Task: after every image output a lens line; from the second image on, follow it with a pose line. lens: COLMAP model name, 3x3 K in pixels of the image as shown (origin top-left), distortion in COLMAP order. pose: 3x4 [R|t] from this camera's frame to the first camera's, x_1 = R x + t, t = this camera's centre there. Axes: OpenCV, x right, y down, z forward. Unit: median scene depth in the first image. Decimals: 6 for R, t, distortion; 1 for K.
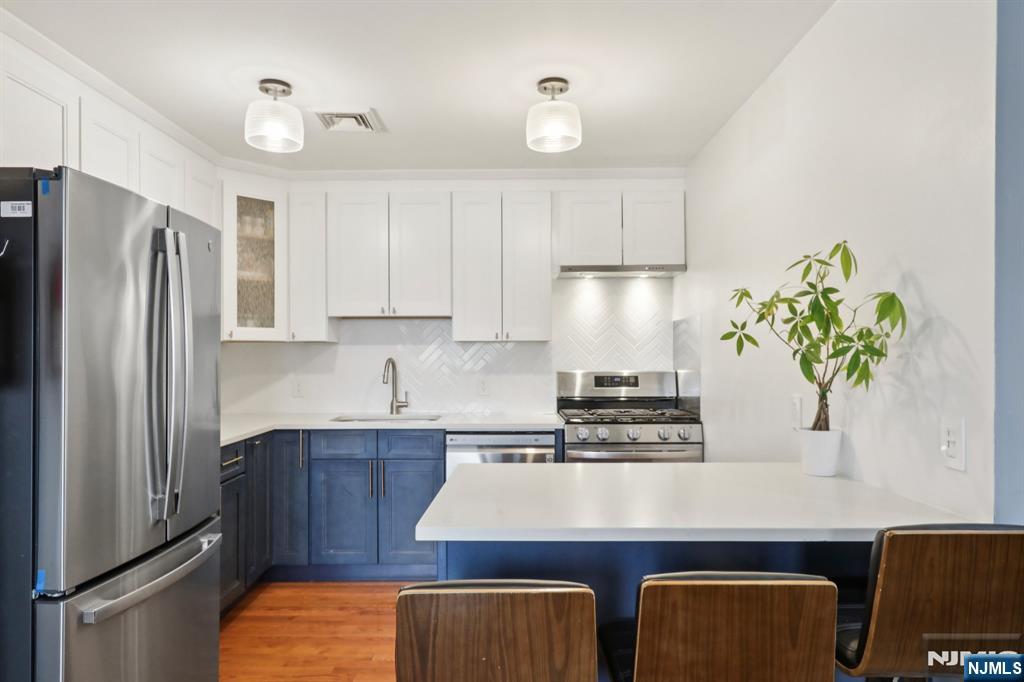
lens RADIAL K [[634.6, 0, 511.7], [0, 634.6, 353.2], [0, 0, 1]] dist [-0.003486, 0.001189]
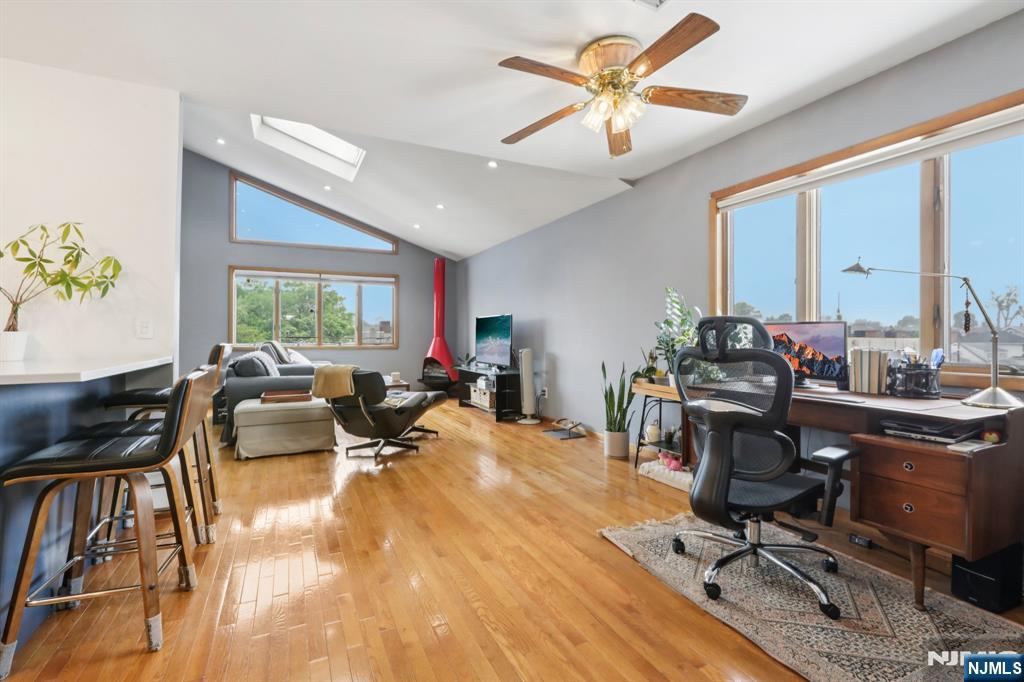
lens RADIAL K [[465.2, 0, 508.9], [0, 465.2, 336.0], [0, 0, 1]] dist [-0.000350, 0.000712]
pose [[-0.437332, 0.003688, 0.899292, -0.609178], [-0.002323, 0.999984, -0.005231, 0.076239], [-0.899297, -0.004377, -0.437317, 0.231481]]
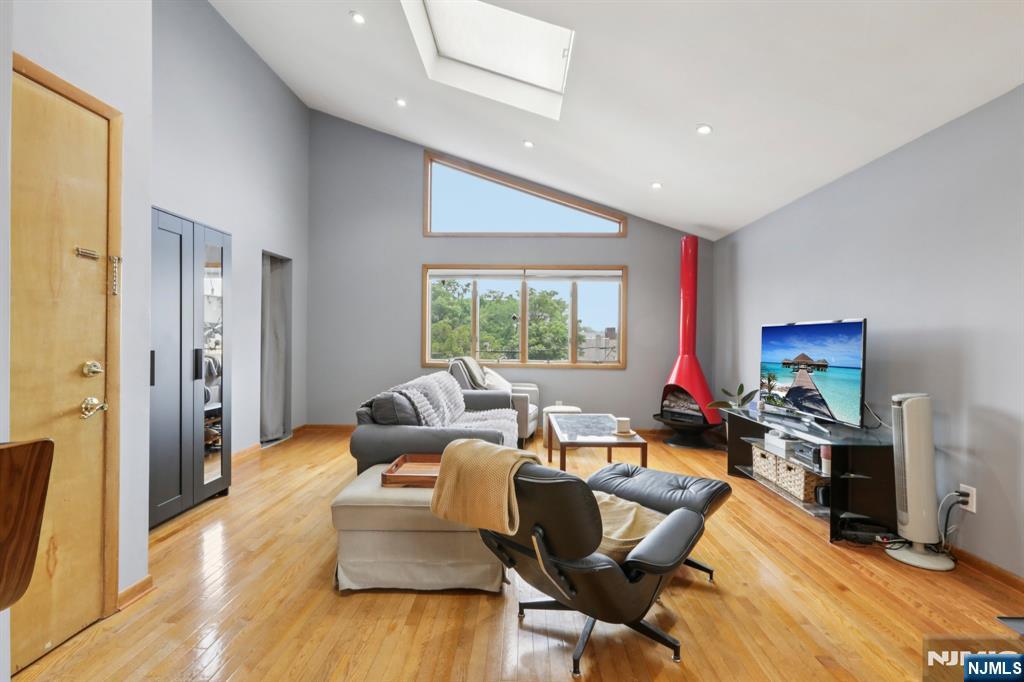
lens RADIAL K [[456.3, 0, 512.0], [0, 456.3, 341.0], [0, 0, 1]] dist [0.001660, 0.000331]
pose [[0.020344, 0.003165, 0.999788, 0.067775], [-0.013253, 0.999908, -0.002896, 0.039604], [-0.999705, -0.013192, 0.020384, 0.089858]]
